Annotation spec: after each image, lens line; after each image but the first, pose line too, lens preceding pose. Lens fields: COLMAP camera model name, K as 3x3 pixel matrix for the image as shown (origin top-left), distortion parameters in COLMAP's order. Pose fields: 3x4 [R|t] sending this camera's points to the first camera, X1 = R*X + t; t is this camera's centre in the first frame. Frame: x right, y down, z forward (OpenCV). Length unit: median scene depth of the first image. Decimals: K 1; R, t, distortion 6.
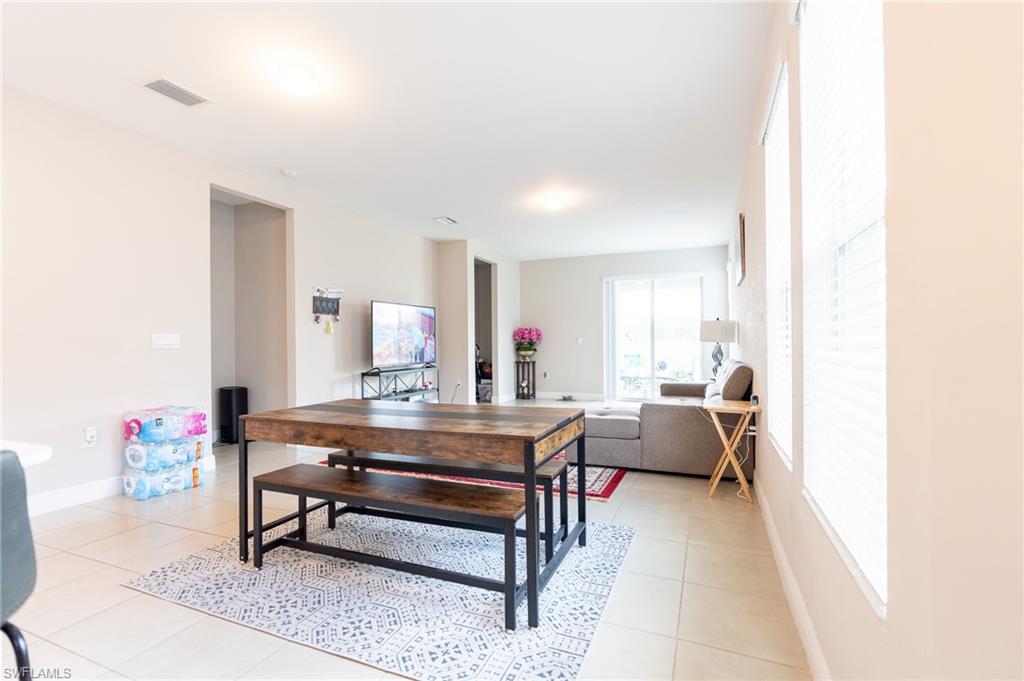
lens RADIAL K [[466.3, 0, 512.6], [0, 466.3, 345.5], [0, 0, 1]] dist [-0.017016, -0.000124]
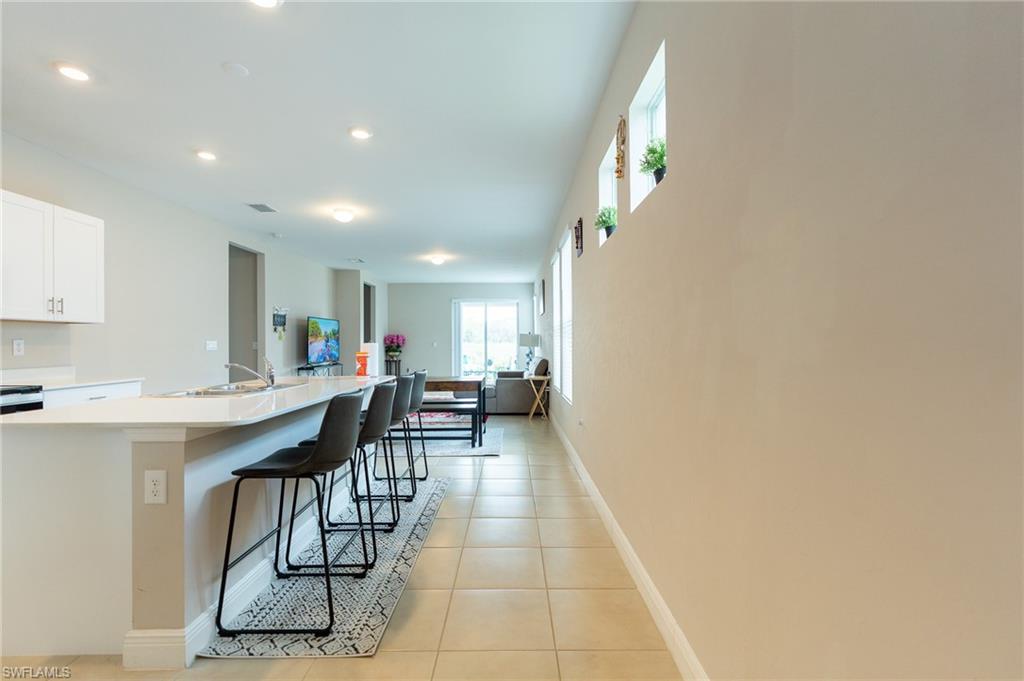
lens RADIAL K [[466.3, 0, 512.3], [0, 466.3, 341.9], [0, 0, 1]] dist [-0.017016, -0.000124]
pose [[0.920567, 0.007721, 0.390508, -0.295654], [-0.003720, 0.999933, -0.011003, -0.006430], [-0.390567, 0.008676, 0.920534, -0.570649]]
